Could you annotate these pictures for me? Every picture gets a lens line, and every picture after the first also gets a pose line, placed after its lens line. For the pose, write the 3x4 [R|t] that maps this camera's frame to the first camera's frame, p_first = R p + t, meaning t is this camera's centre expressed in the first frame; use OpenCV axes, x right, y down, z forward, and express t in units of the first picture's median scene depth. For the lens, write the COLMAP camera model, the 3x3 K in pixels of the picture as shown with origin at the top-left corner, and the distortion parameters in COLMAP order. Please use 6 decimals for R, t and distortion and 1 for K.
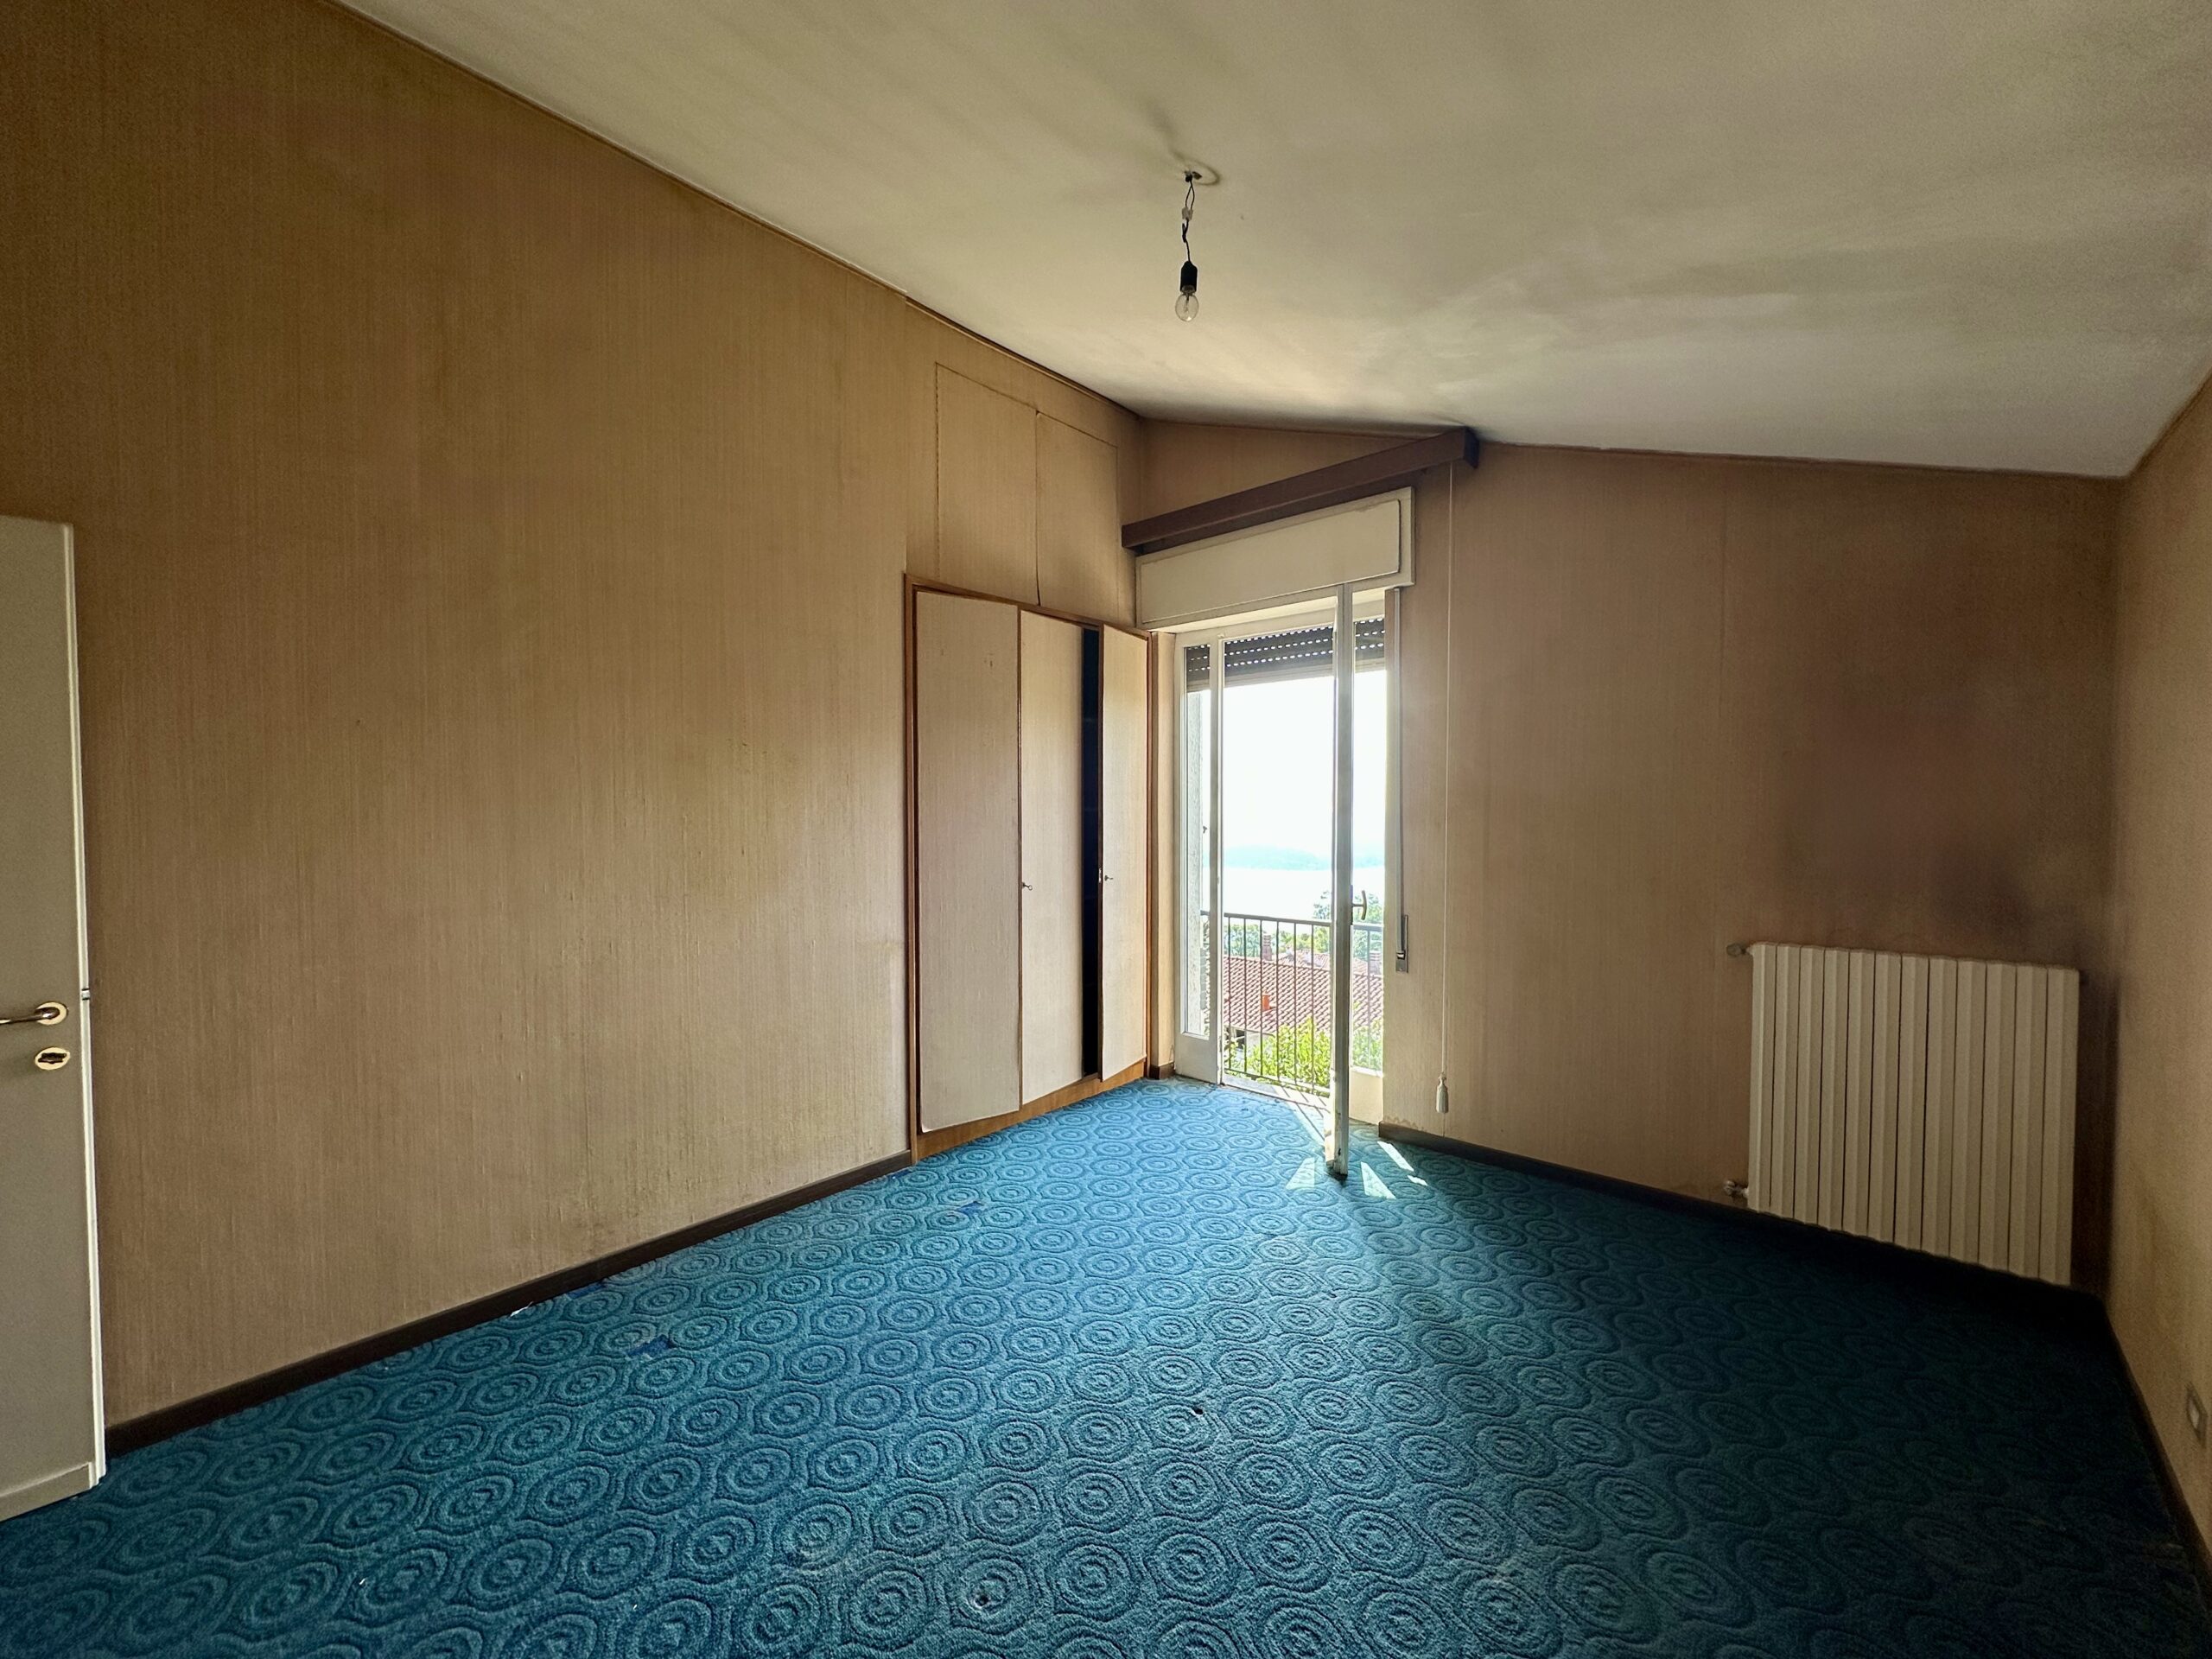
lens RADIAL K [[887.8, 0, 1107.2], [0, 887.8, 830.7], [0, 0, 1]] dist [-0.003845, 0.000534]
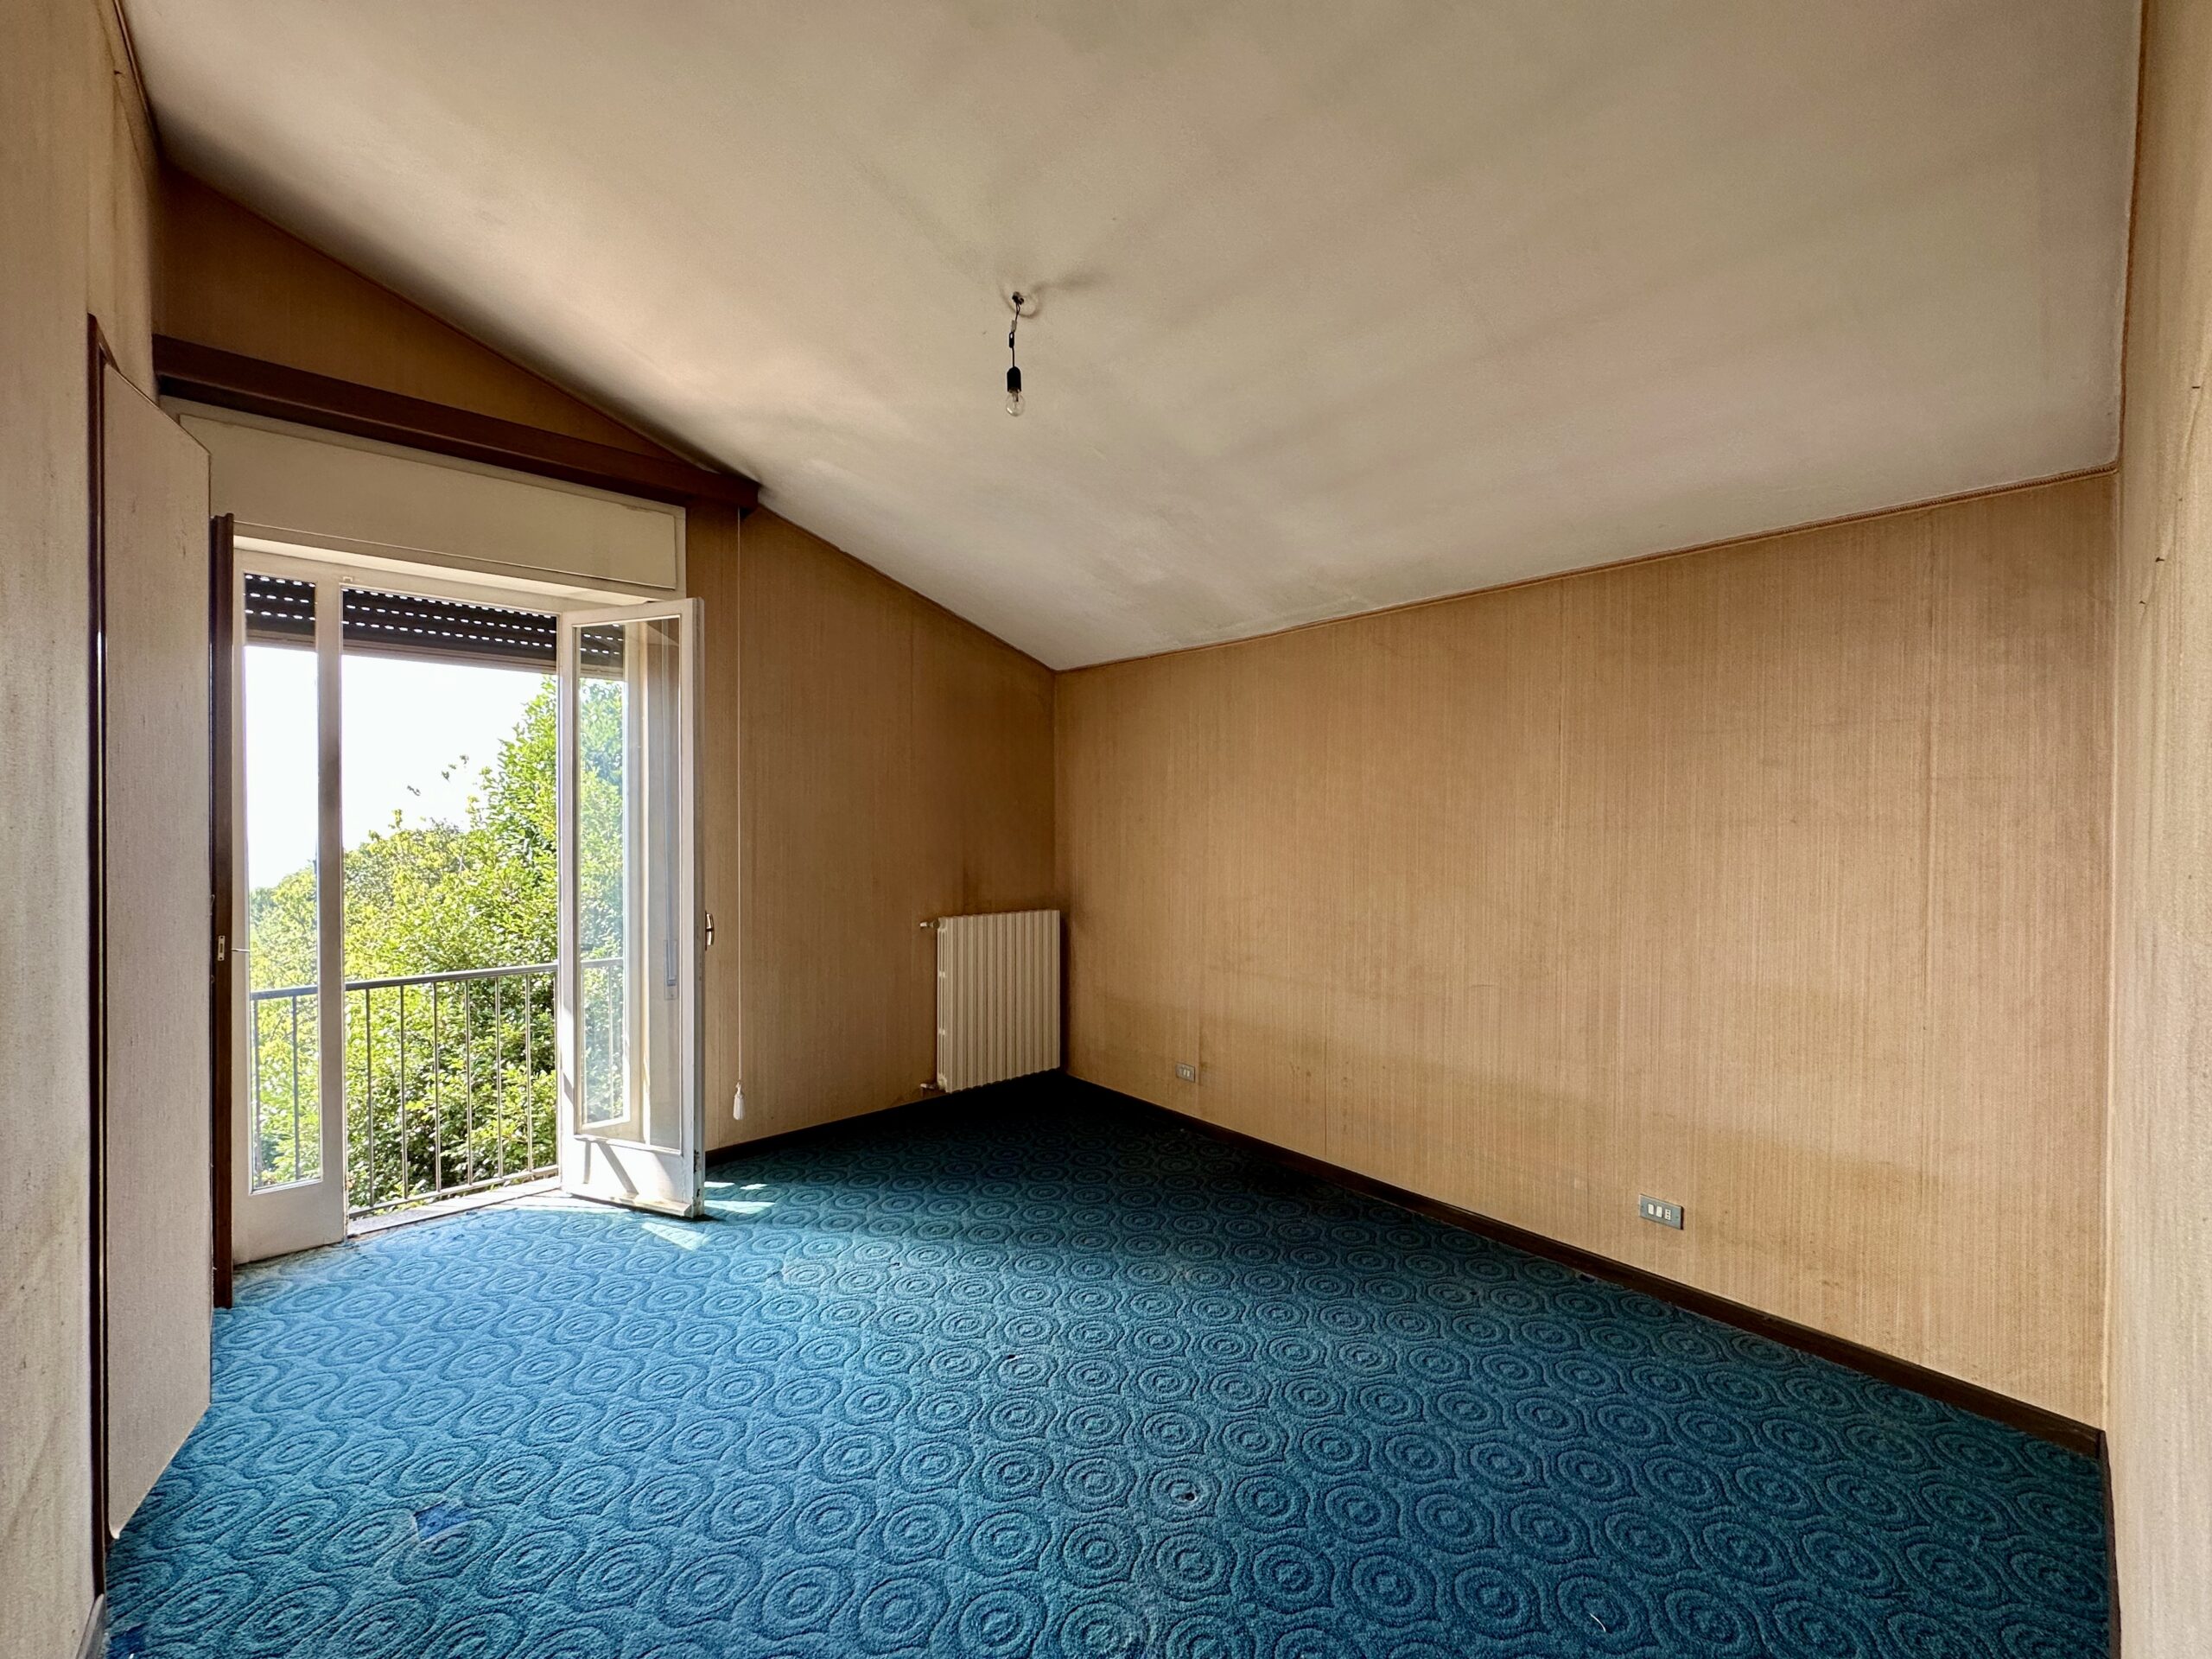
lens RADIAL K [[887.8, 0, 1109.0], [0, 887.8, 829.1], [0, 0, 1]] dist [-0.003845, 0.000534]
pose [[0.111987, -0.002425, 0.993707, -0.616422], [0.023771, 0.999717, -0.000239, -0.016242], [-0.993425, 0.023648, 0.112013, 0.438244]]
